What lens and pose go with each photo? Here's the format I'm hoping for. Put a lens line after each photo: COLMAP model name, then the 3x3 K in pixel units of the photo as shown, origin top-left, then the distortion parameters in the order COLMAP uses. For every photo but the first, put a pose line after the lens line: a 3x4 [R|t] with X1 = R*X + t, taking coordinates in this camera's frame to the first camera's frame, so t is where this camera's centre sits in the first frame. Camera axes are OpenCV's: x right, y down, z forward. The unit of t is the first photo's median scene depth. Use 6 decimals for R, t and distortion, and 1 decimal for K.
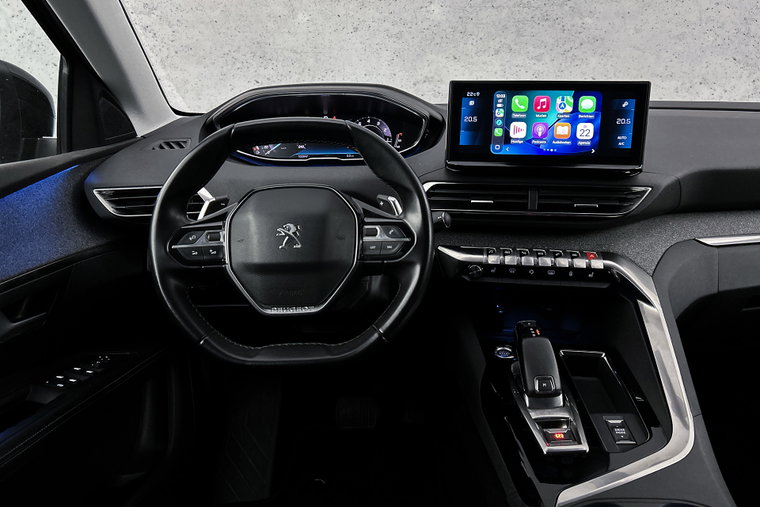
lens RADIAL K [[579.4, 0, 385.5], [0, 579.4, 261.3], [0, 0, 1]] dist [0.058631, -0.059988]
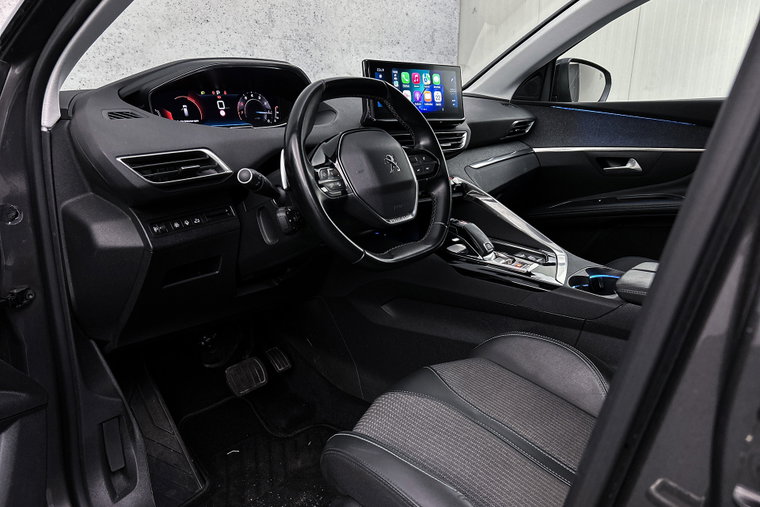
lens RADIAL K [[579.4, 0, 386.2], [0, 579.4, 257.3], [0, 0, 1]] dist [0.058631, -0.059988]
pose [[0.638719, -0.195791, 0.744113, -0.961161], [0.224732, 0.972385, 0.062953, 0.063776], [-0.735890, 0.127016, 0.665081, 0.120624]]
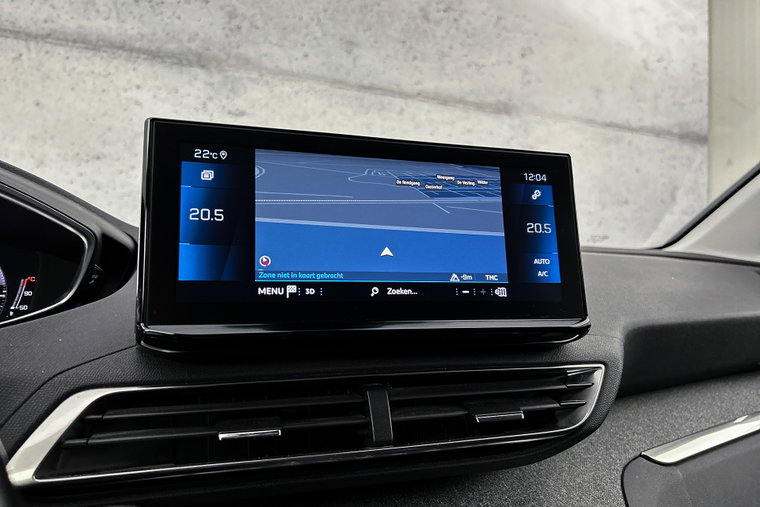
lens RADIAL K [[579.4, 0, 383.5], [0, 579.4, 264.3], [0, 0, 1]] dist [0.058631, -0.059988]
pose [[0.889747, 0.008074, 0.456383, 0.075898], [0.130196, 0.953819, -0.270699, -0.096100], [-0.437493, 0.300273, 0.847606, 0.639520]]
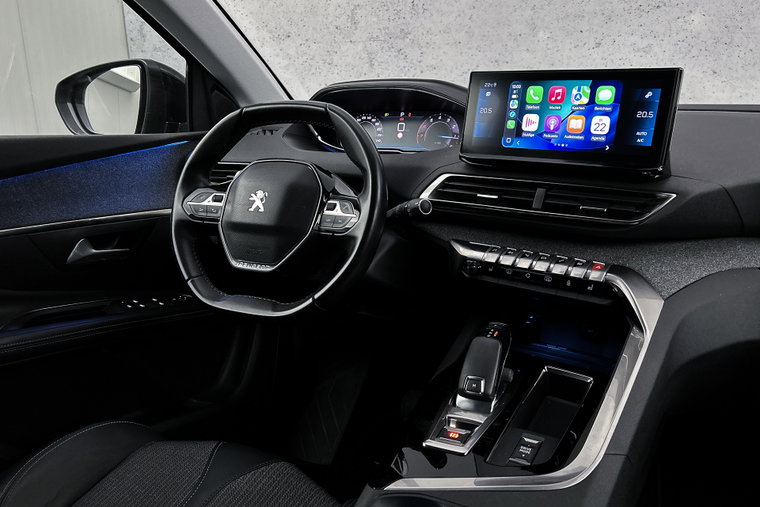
lens RADIAL K [[579.4, 0, 382.3], [0, 579.4, 259.0], [0, 0, 1]] dist [0.058631, -0.059988]
pose [[0.891146, 0.128477, -0.435147, 0.448441], [-0.146347, 0.989204, -0.007646, 0.033337], [0.429466, 0.070496, 0.900327, 0.068823]]
